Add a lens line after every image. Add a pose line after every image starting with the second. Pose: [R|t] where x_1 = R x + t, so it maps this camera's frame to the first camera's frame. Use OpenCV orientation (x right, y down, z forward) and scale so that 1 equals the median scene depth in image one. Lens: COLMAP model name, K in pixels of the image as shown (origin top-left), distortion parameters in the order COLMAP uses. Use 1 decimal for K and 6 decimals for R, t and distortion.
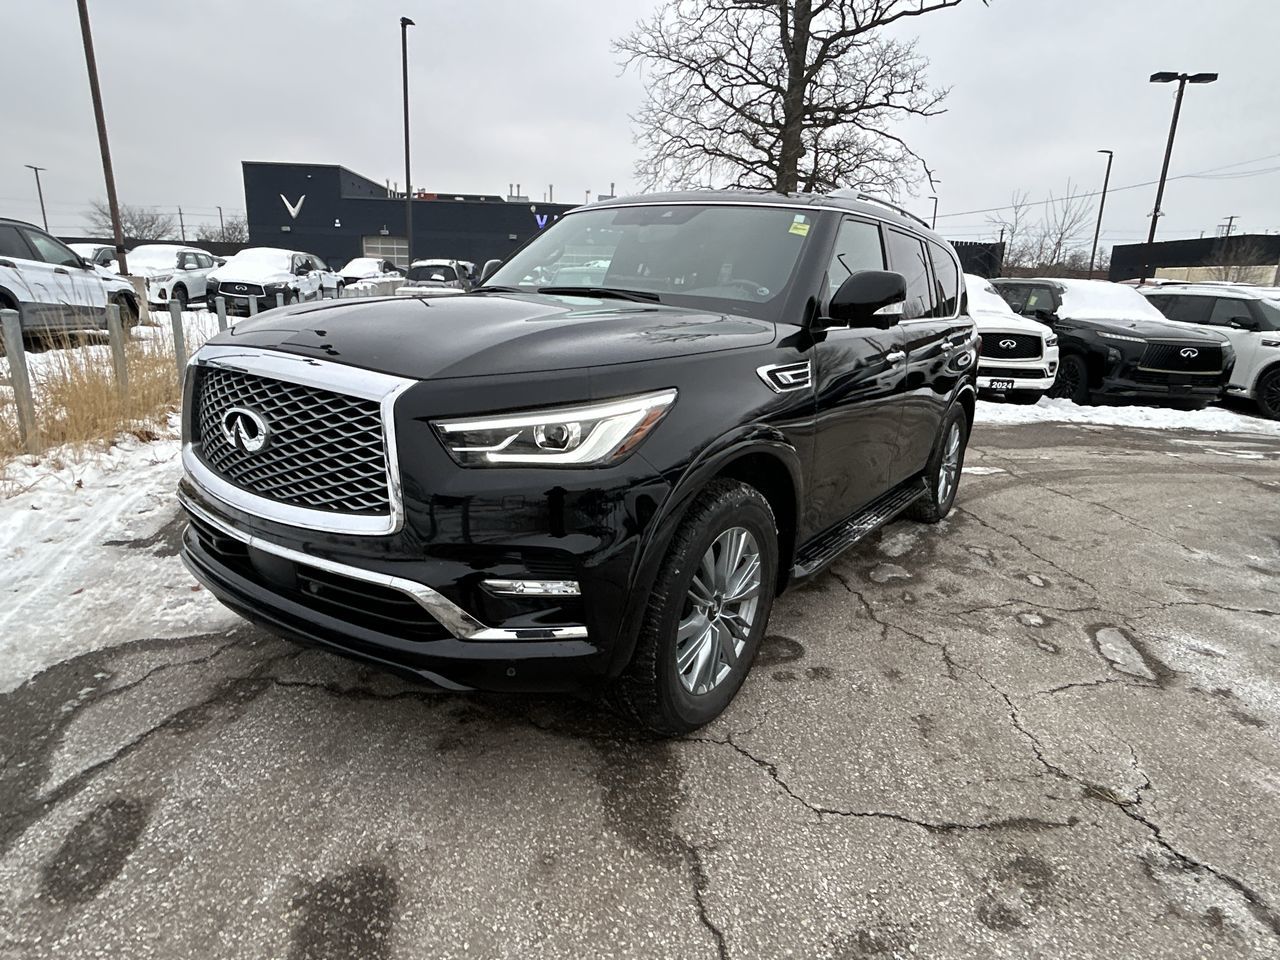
lens RADIAL K [[727.7, 0, 639.5], [0, 727.7, 483.4], [0, 0, 1]] dist [-0.016673, 0.012420]
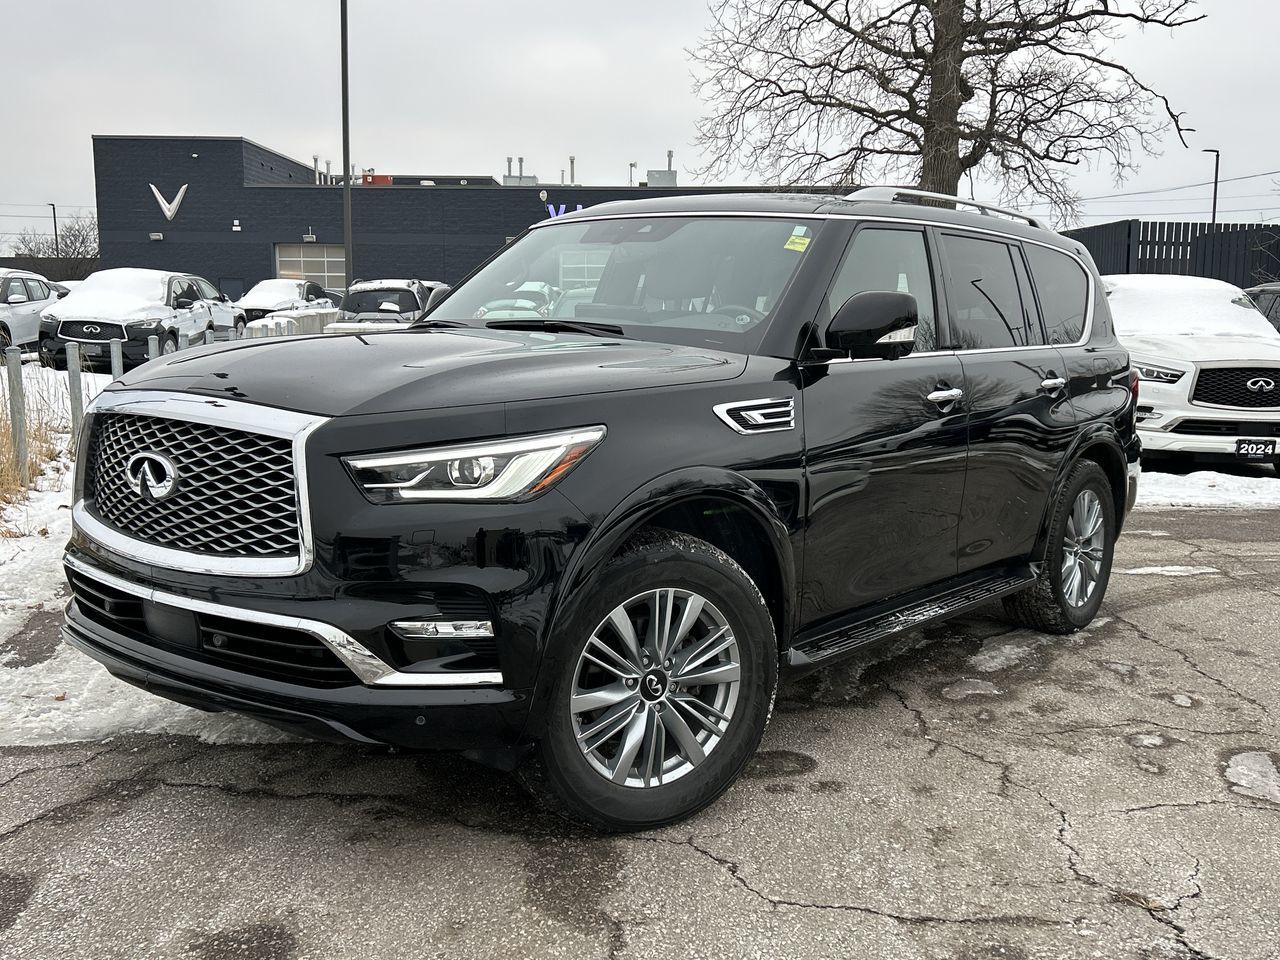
lens RADIAL K [[1236.4, 0, 639.9], [0, 1236.4, 504.5], [0, 0, 1]] dist [0.032294, 0.000000]
pose [[0.997305, -0.015988, -0.071606, 0.146678], [0.007952, 0.993772, -0.111144, 0.104834], [0.072938, 0.110275, 0.991221, -0.393716]]
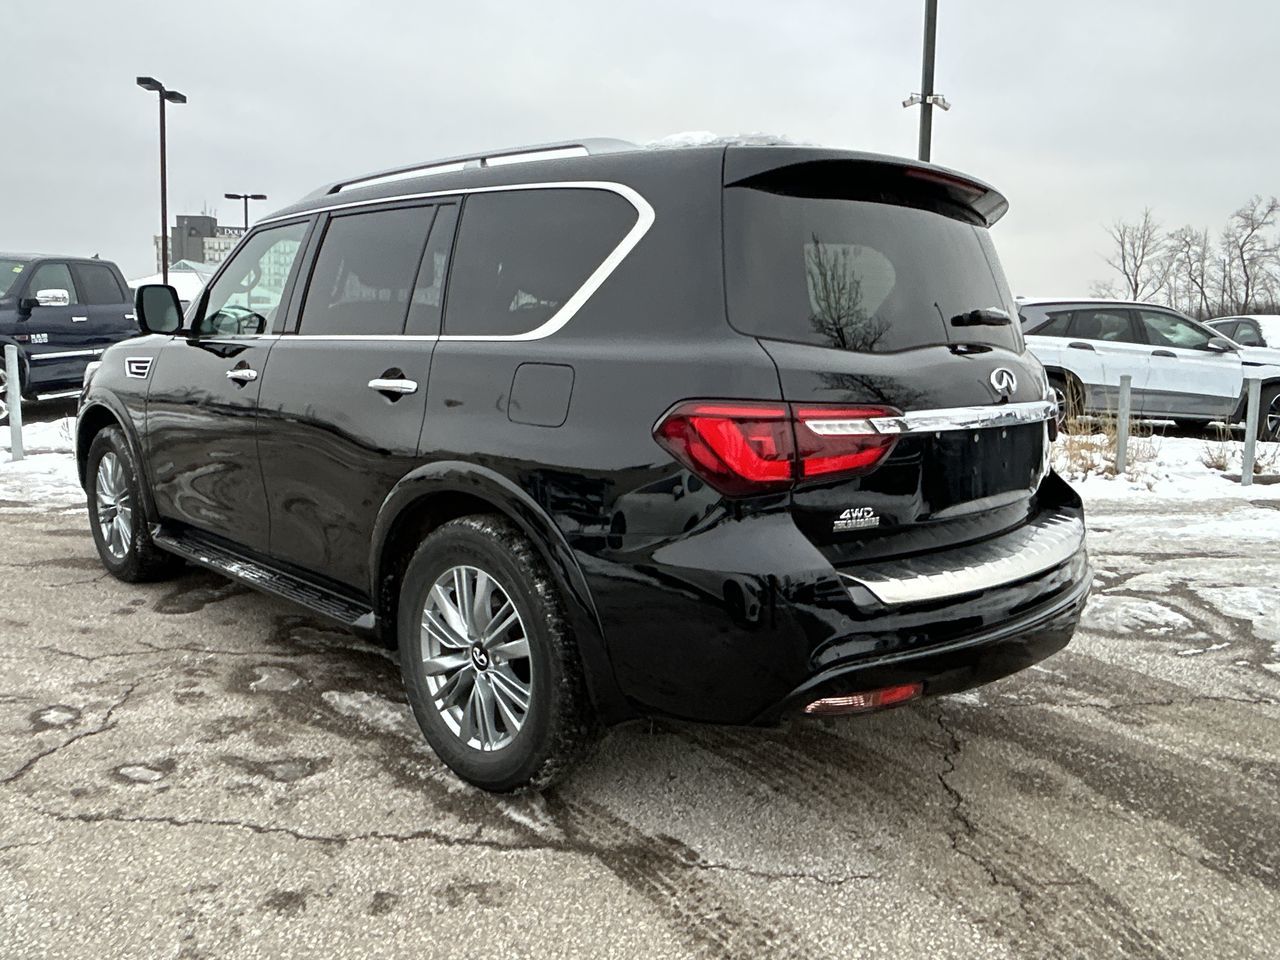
lens RADIAL K [[956.2, 0, 641.6], [0, 956.2, 486.8], [0, 0, 1]] dist [0.000420, -0.013086]
pose [[-0.152052, 0.101966, -0.983099, 1.690146], [-0.282555, 0.948668, 0.142096, -0.415382], [0.947123, 0.299386, -0.115435, 1.962749]]
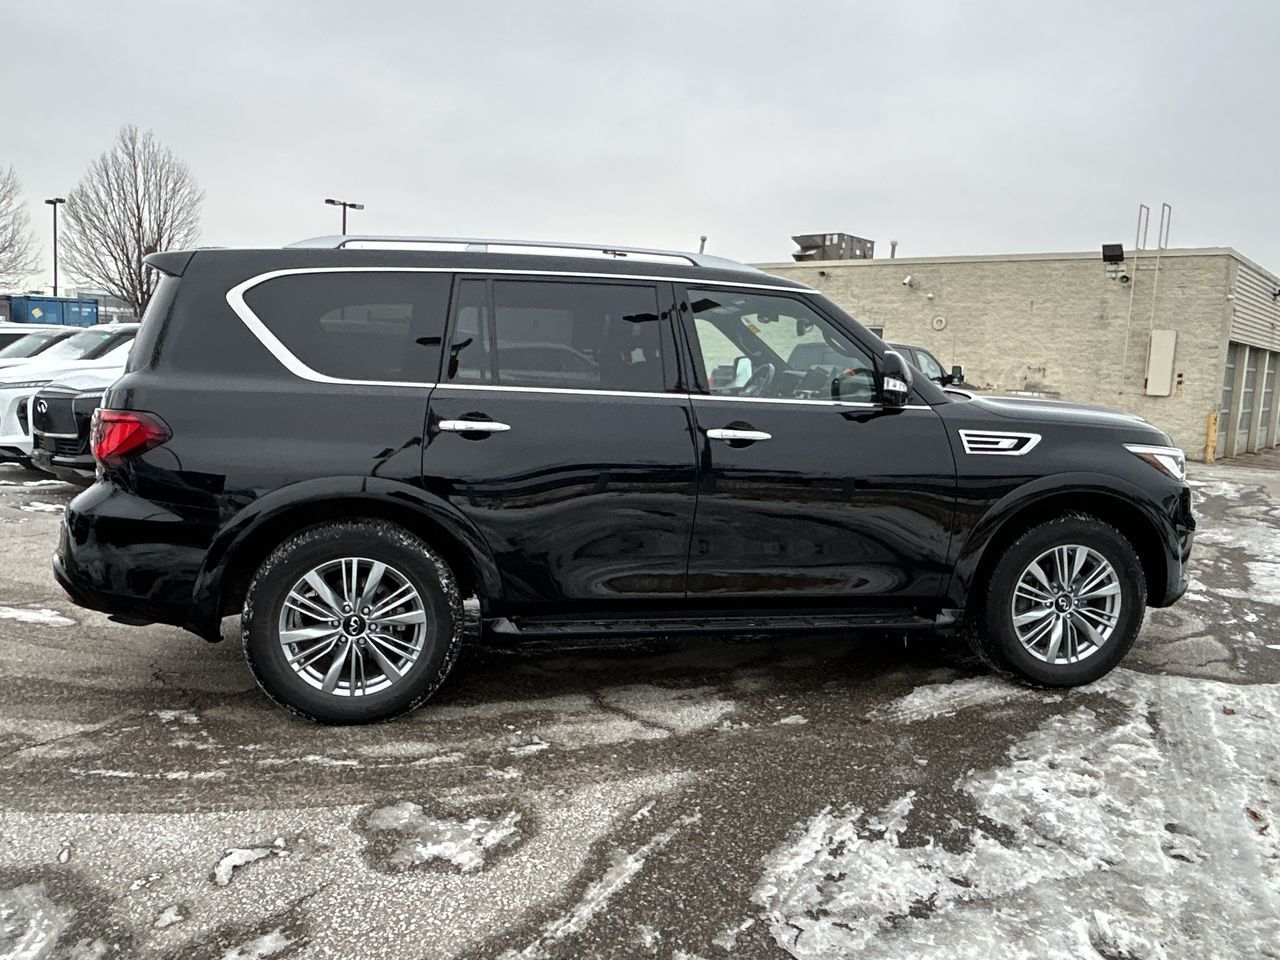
lens RADIAL K [[956.2, 0, 638.7], [0, 956.2, 487.5], [0, 0, 1]] dist [0.000420, -0.013086]
pose [[-0.716544, -0.155146, 0.680069, -1.008190], [0.114823, 0.935417, 0.334381, -0.760908], [-0.688026, 0.317687, -0.652453, 2.652630]]
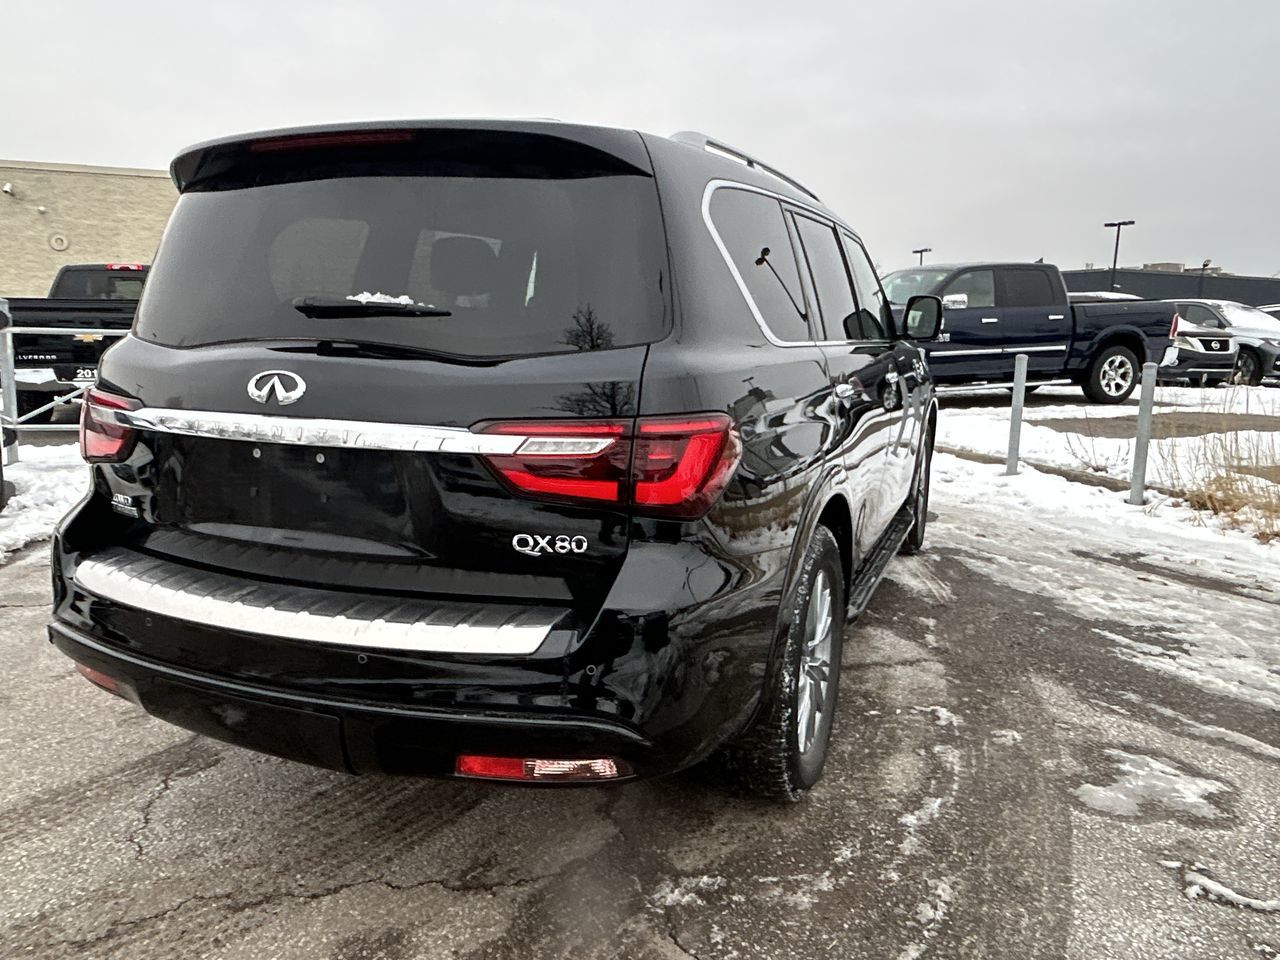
lens RADIAL K [[956.2, 0, 637.9], [0, 956.2, 487.7], [0, 0, 1]] dist [0.000420, -0.013086]
pose [[-0.972486, -0.019680, -0.232131, 0.587045], [-0.115446, 0.906182, 0.406826, -0.748285], [0.202346, 0.422431, -0.883520, 2.917038]]
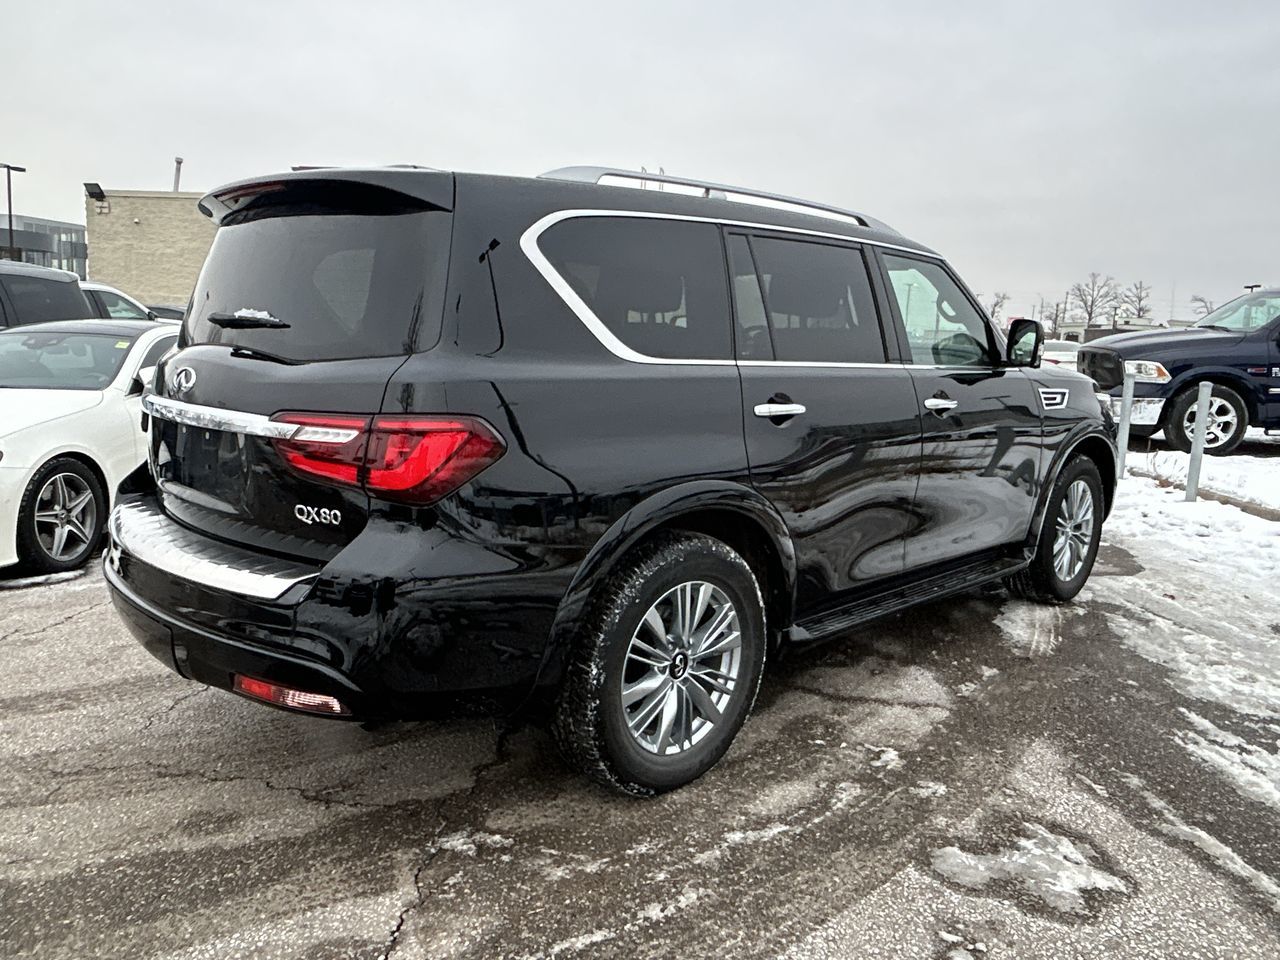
lens RADIAL K [[956.2, 0, 638.3], [0, 956.2, 487.2], [0, 0, 1]] dist [0.000420, -0.013086]
pose [[-0.981121, -0.105594, 0.162025, 0.055165], [-0.029214, 0.909092, 0.415570, -0.806322], [-0.191177, 0.402991, -0.895014, 3.006302]]
